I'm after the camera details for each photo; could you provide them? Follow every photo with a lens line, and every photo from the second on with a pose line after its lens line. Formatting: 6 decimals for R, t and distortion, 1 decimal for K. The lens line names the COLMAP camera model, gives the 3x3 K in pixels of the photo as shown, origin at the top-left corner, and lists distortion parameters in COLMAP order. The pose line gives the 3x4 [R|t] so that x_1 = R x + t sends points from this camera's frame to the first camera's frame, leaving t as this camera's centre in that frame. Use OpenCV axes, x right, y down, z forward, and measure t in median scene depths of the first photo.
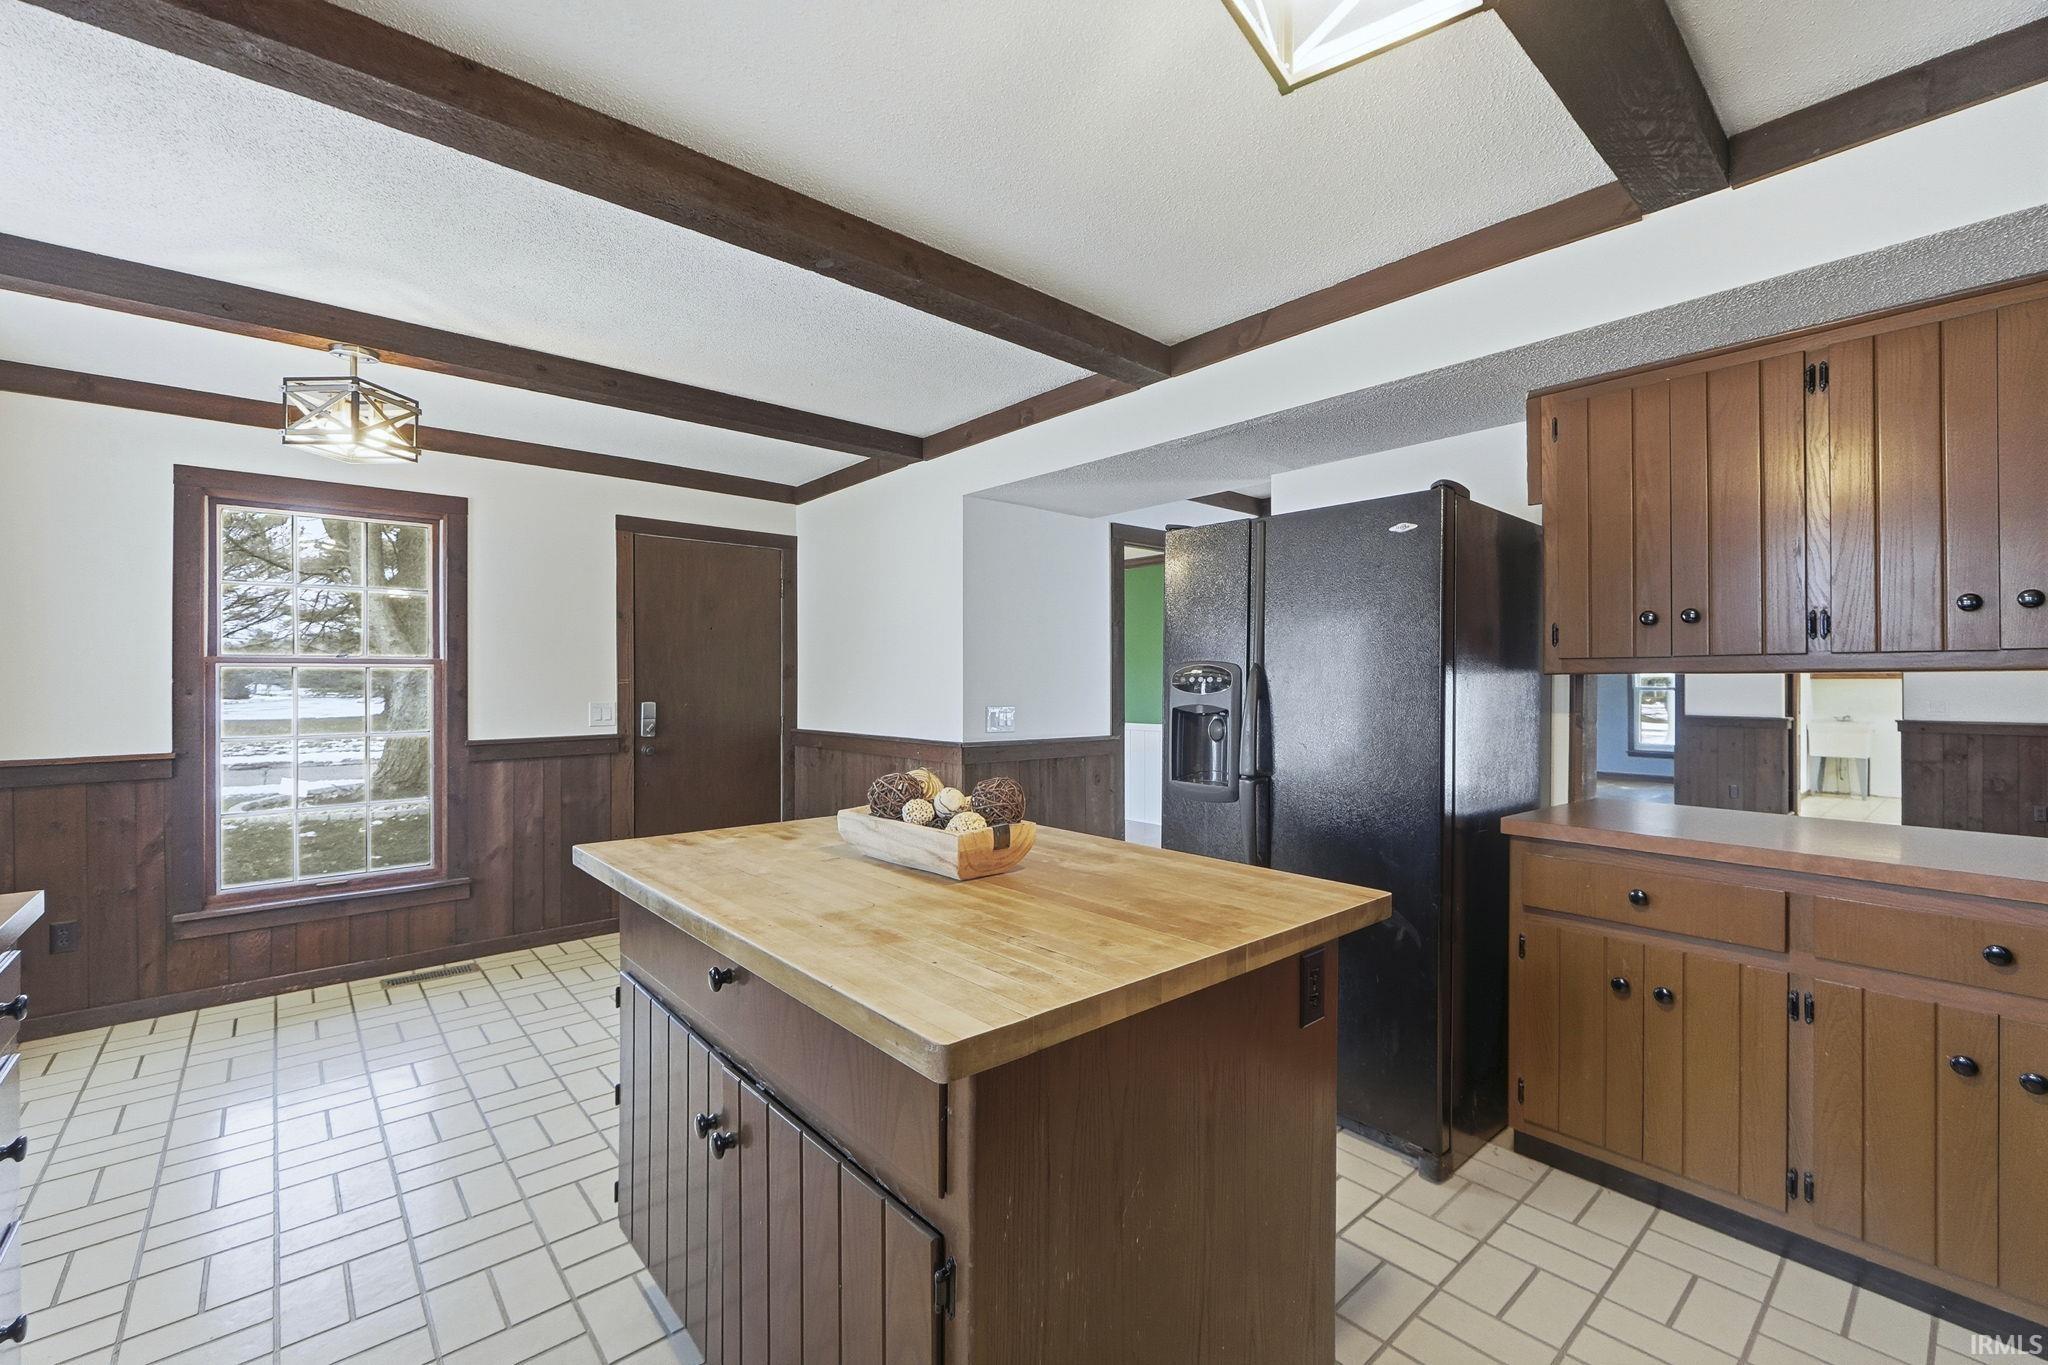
lens RADIAL K [[858.6, 0, 1023.9], [0, 858.6, 682.2], [0, 0, 1]] dist [0.001182, -0.000020]
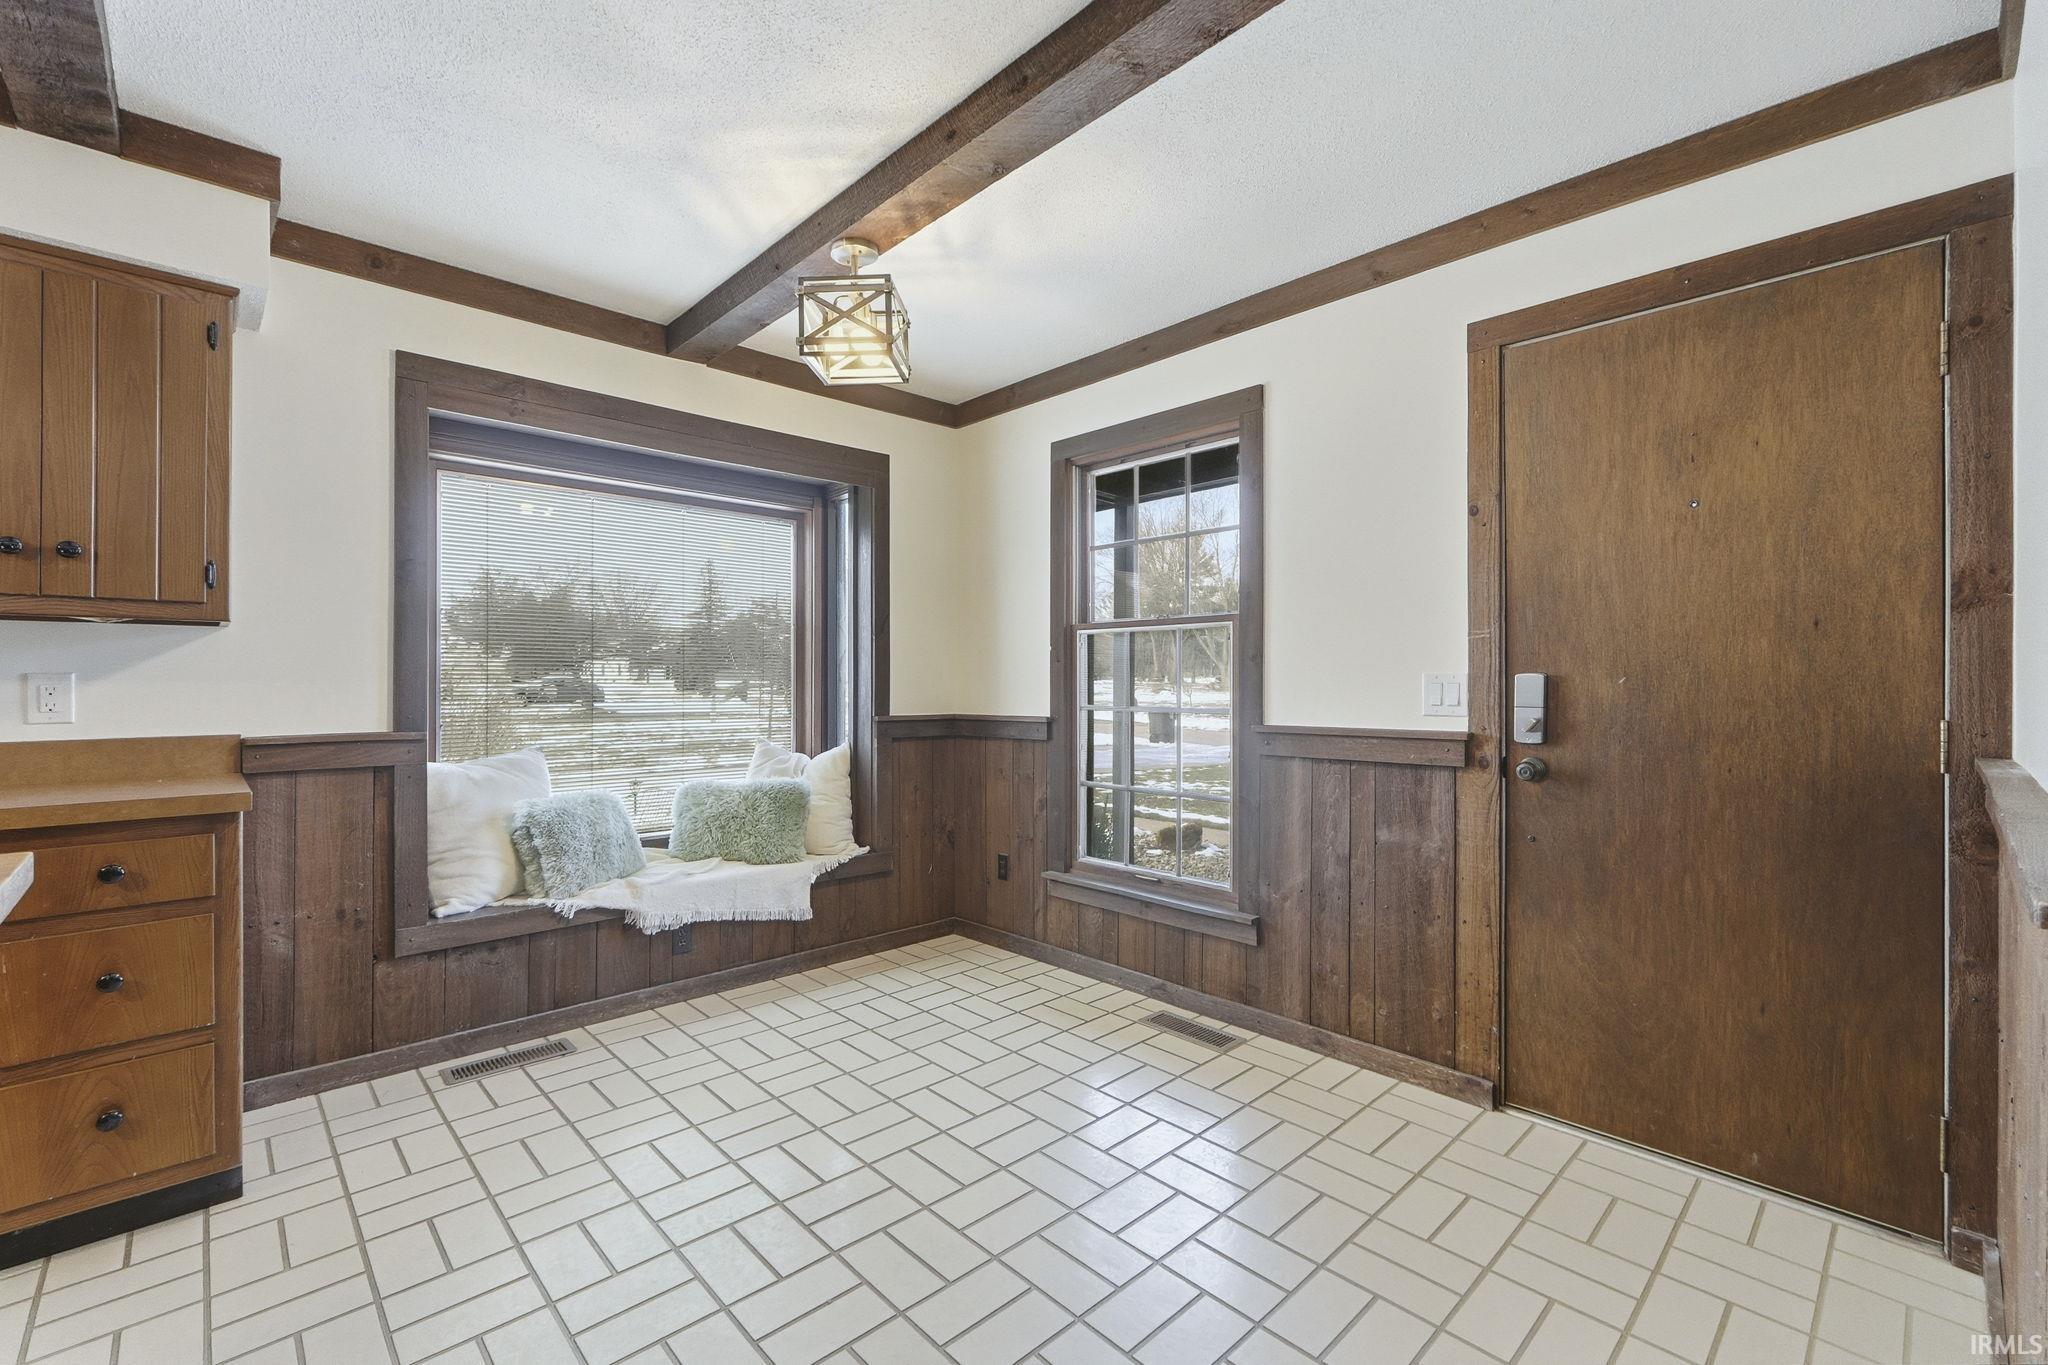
lens RADIAL K [[858.6, 0, 1024.7], [0, 858.6, 681.8], [0, 0, 1]] dist [0.001182, -0.000020]
pose [[0.043293, 0.002685, -0.999059, 0.058257], [0.001326, 0.999995, 0.002745, 0.029212], [0.999062, -0.001444, 0.043289, 0.772635]]
